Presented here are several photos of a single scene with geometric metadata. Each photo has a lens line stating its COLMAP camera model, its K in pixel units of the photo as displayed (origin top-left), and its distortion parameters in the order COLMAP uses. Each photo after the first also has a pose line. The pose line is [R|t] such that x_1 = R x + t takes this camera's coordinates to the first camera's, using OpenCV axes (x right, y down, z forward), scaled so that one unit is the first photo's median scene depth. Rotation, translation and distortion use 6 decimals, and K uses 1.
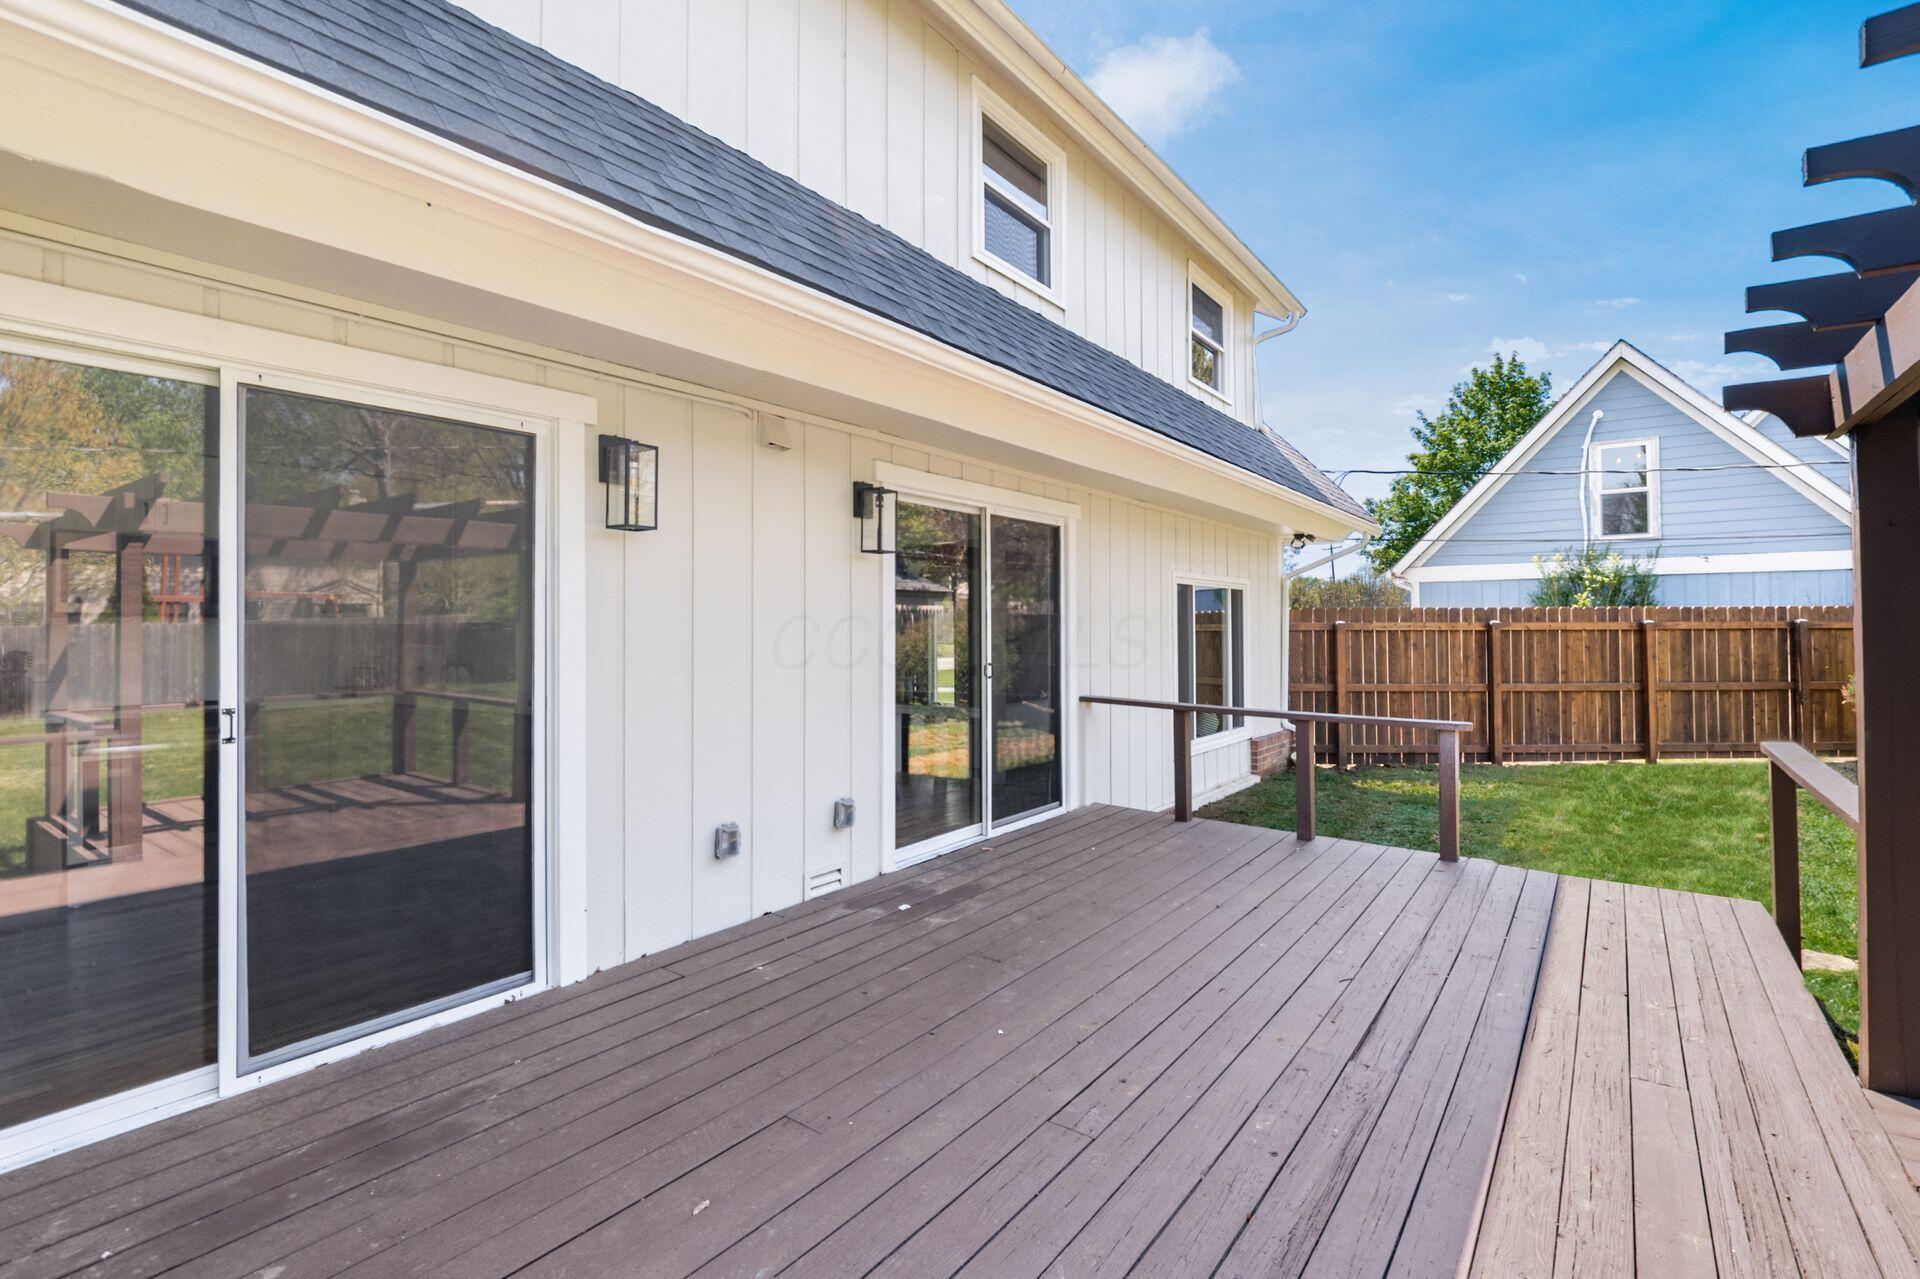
lens RADIAL K [[877.3, 0, 974.5], [0, 877.3, 626.4], [0, 0, 1]] dist [-0.013705, 0.003707]
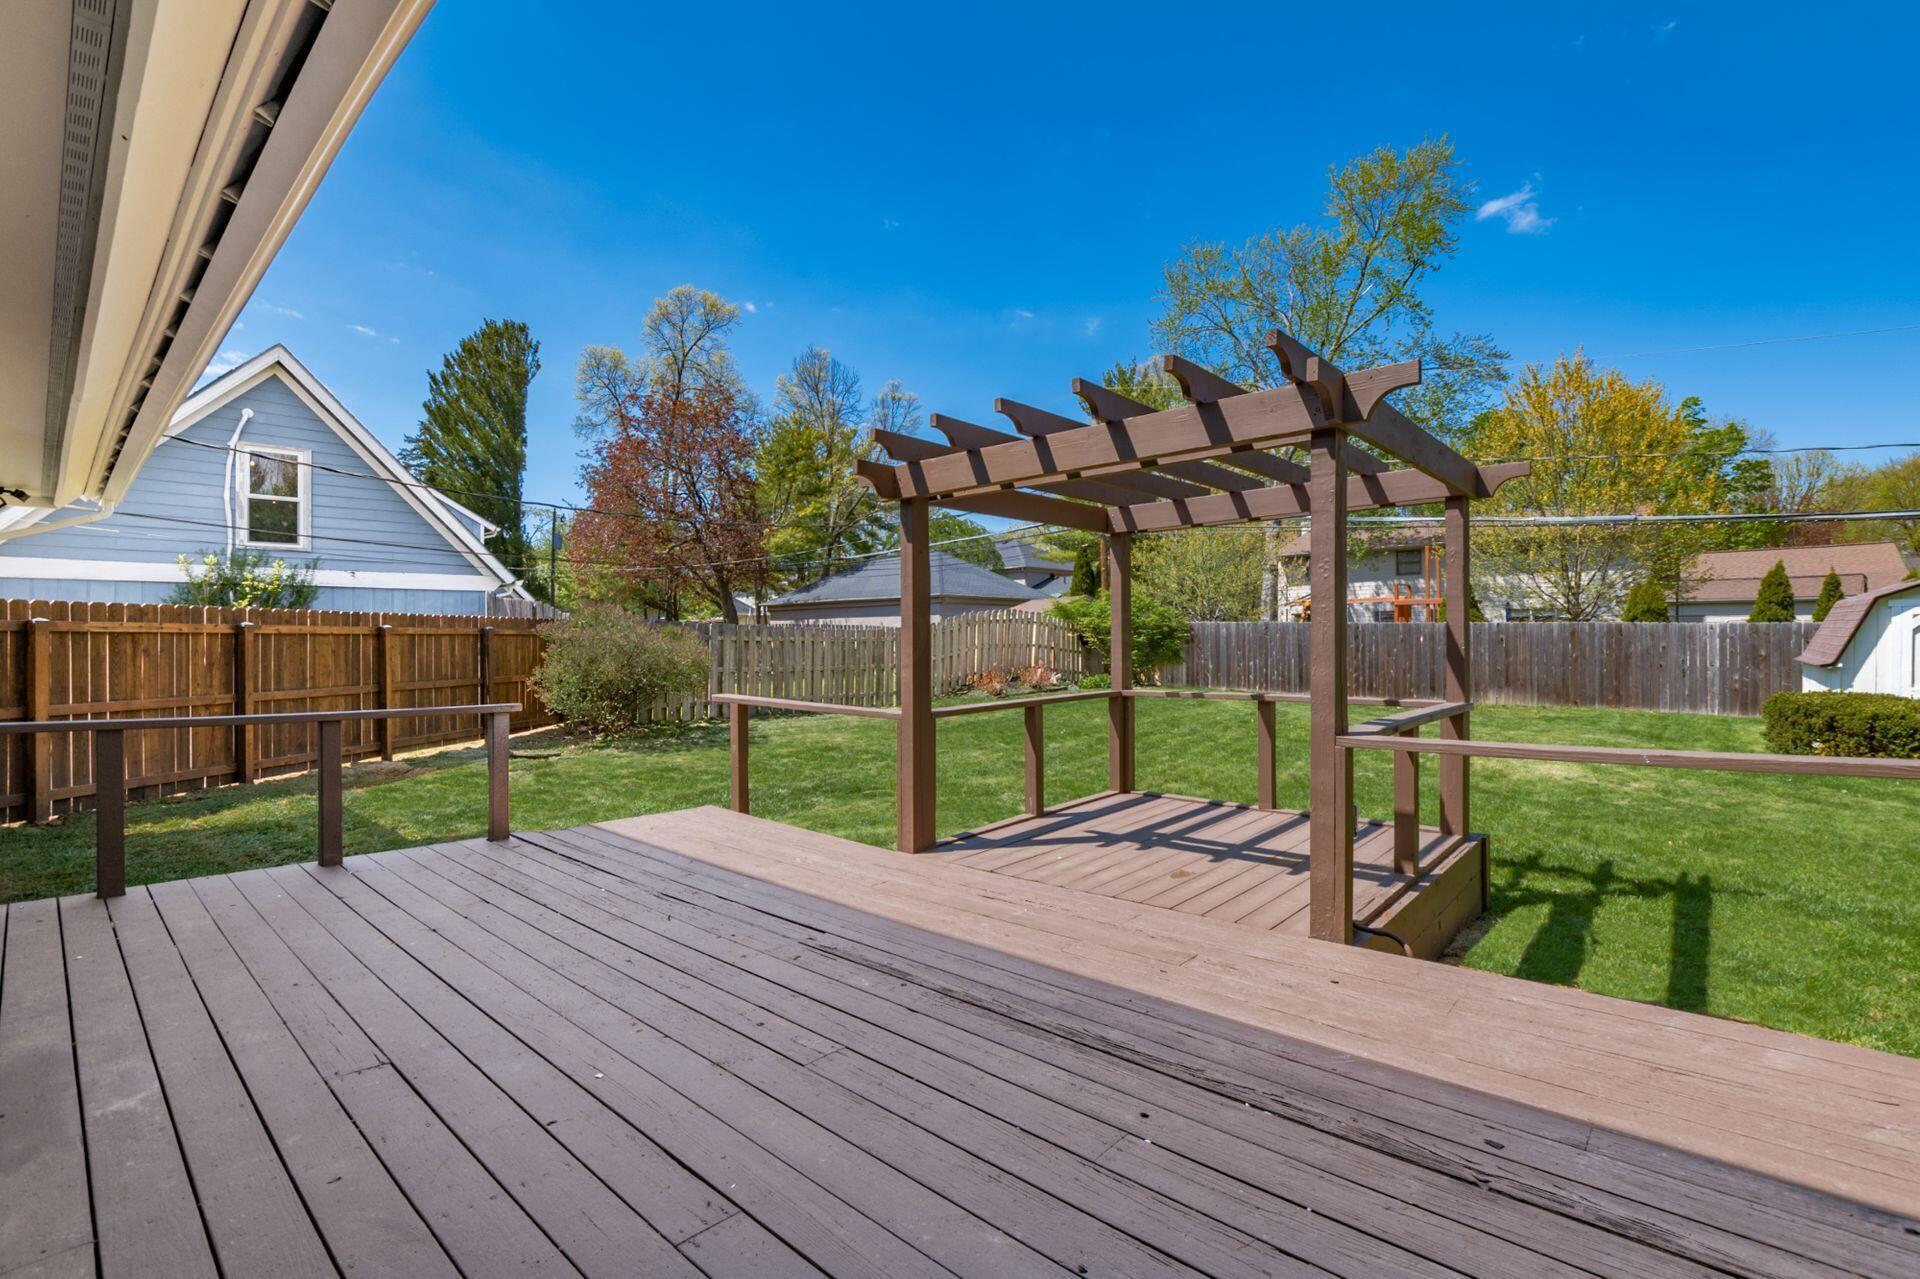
lens RADIAL K [[877.3, 0, 975.3], [0, 877.3, 644.8], [0, 0, 1]] dist [-0.013705, 0.003707]
pose [[0.108864, -0.000727, 0.994056, -0.205118], [0.005769, 0.999983, 0.000100, 0.020228], [-0.994040, 0.005724, 0.108867, 0.161863]]
